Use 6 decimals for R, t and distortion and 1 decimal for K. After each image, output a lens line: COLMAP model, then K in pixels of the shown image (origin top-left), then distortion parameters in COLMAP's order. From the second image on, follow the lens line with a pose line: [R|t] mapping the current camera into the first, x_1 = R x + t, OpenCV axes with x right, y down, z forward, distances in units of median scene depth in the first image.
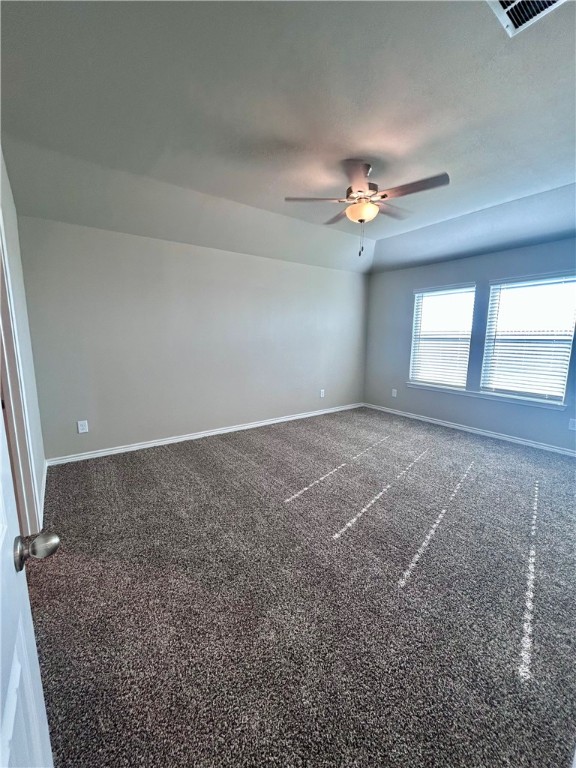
lens RADIAL K [[308.8, 0, 287.5], [0, 308.8, 386.9], [0, 0, 1]] dist [0.003262, 0.000109]
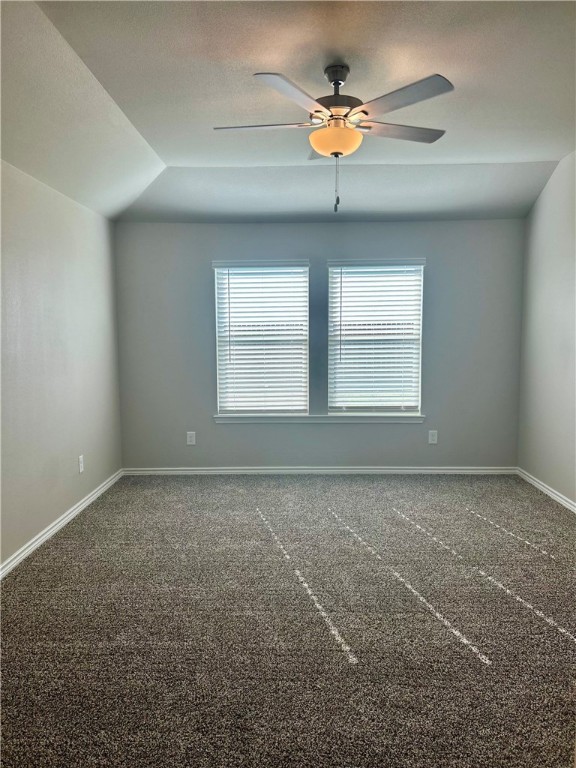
lens RADIAL K [[576.7, 0, 289.4], [0, 576.7, 388.5], [0, 0, 1]] dist [0.041186, -0.043078]
pose [[0.604950, -0.095647, 0.790498, -0.470994], [0.144396, 0.989477, 0.009220, -0.067772], [-0.783061, 0.108567, 0.612395, 0.257296]]
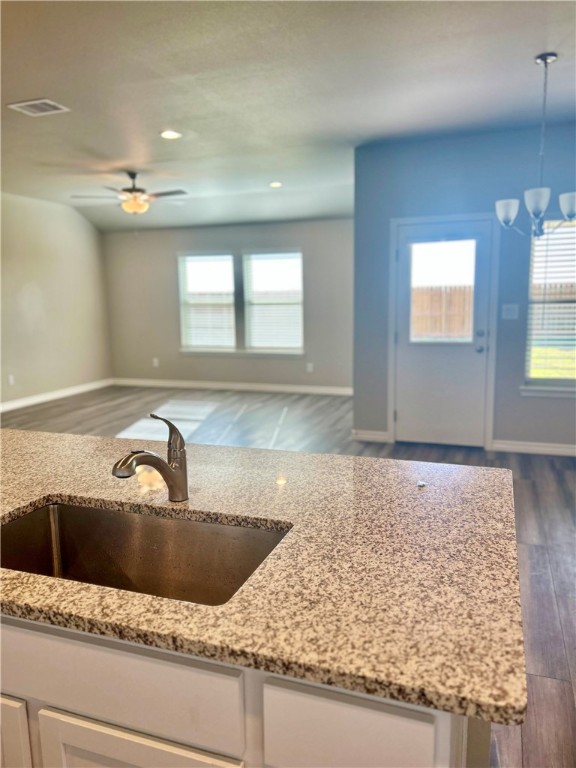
lens RADIAL K [[576.7, 0, 284.7], [0, 576.7, 389.9], [0, 0, 1]] dist [0.041186, -0.043078]
pose [[0.819497, -0.118519, 0.560694, -0.433150], [0.116761, 0.992389, 0.039116, 0.088855], [-0.561063, 0.033412, 0.827098, -0.761138]]
